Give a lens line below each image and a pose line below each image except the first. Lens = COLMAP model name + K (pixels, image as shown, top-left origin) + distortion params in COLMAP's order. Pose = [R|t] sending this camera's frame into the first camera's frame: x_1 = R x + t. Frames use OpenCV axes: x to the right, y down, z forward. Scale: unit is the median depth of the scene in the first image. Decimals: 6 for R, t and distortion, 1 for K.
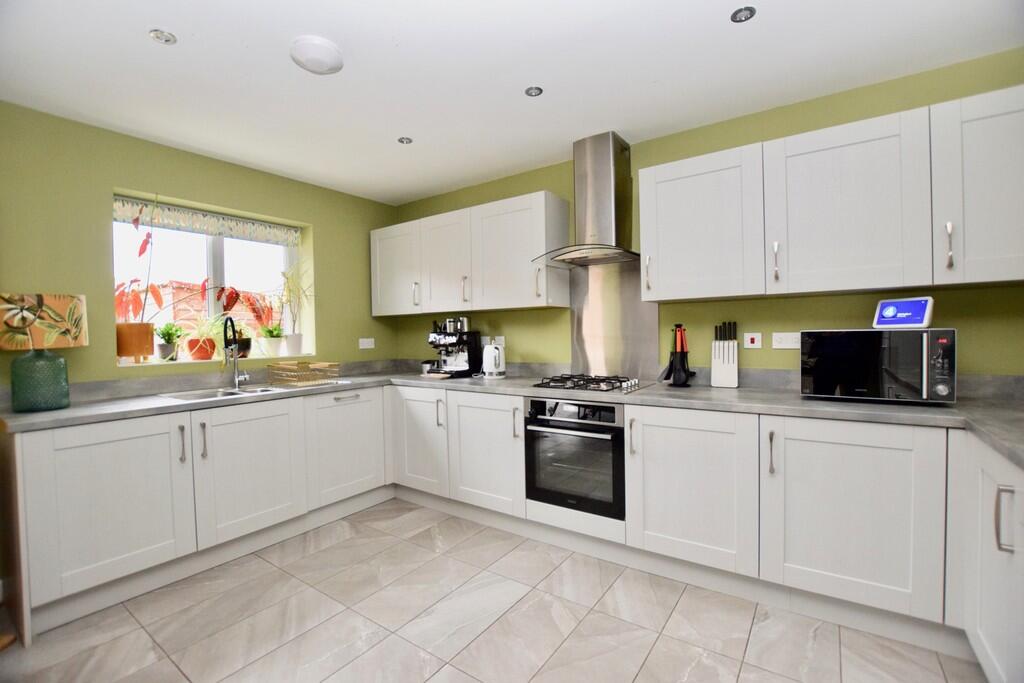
lens RADIAL K [[450.5, 0, 515.6], [0, 450.5, 338.1], [0, 0, 1]] dist [-0.024070, -0.000081]
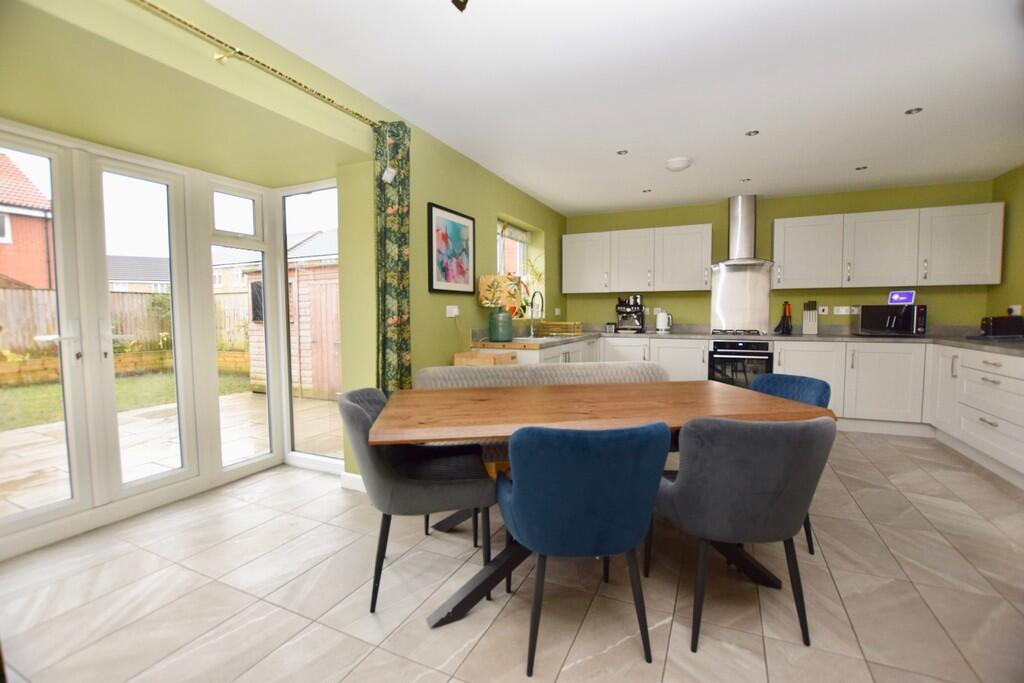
lens RADIAL K [[450.5, 0, 516.2], [0, 450.5, 341.7], [0, 0, 1]] dist [-0.024070, -0.000081]
pose [[0.983244, 0.001916, 0.182285, -1.130875], [-0.011053, 0.998732, 0.049122, 0.060826], [-0.181960, -0.050313, 0.982018, -0.665097]]
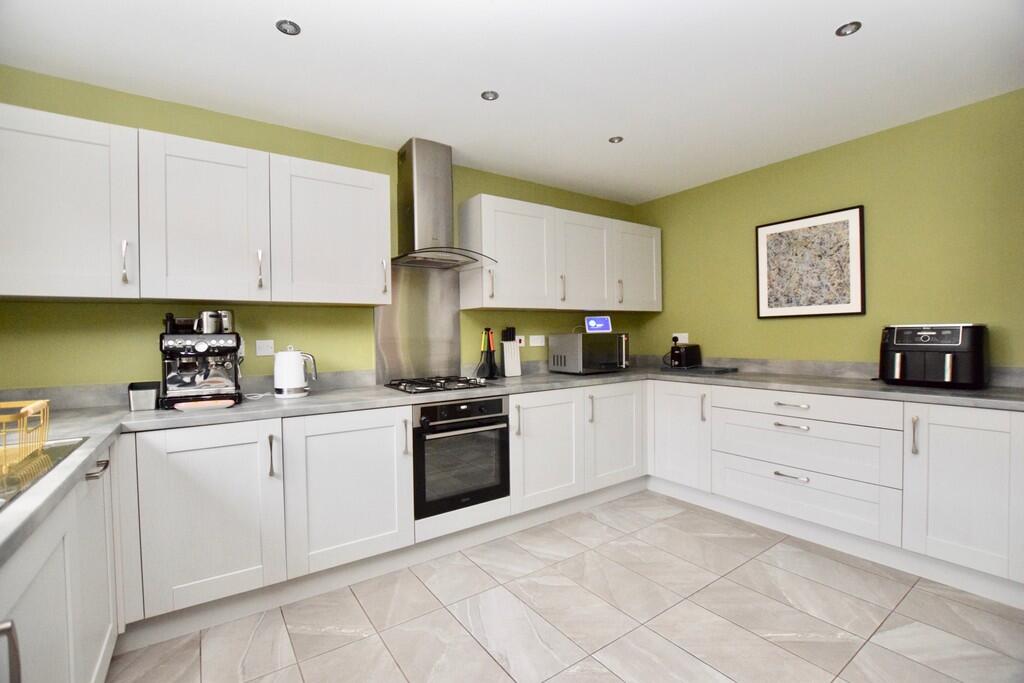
lens RADIAL K [[450.5, 0, 512.0], [0, 450.5, 342.2], [0, 0, 1]] dist [-0.024070, -0.000081]
pose [[0.343113, -0.003407, 0.939288, -0.780985], [0.018695, 0.999820, -0.003203, 0.013086], [-0.939108, 0.018659, 0.343114, 0.540179]]
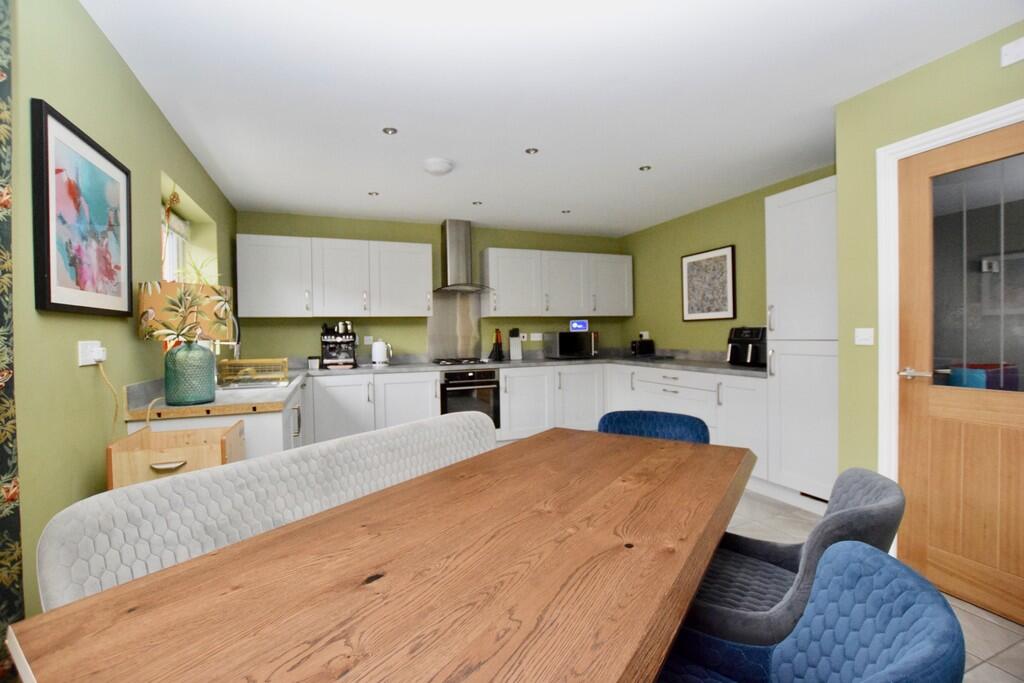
lens RADIAL K [[450.5, 0, 513.7], [0, 450.5, 343.8], [0, 0, 1]] dist [-0.024070, -0.000081]
pose [[0.548868, -0.009342, 0.835857, -1.264791], [0.016404, 0.999865, 0.000403, 0.035127], [-0.835748, 0.013490, 0.548947, -0.130069]]
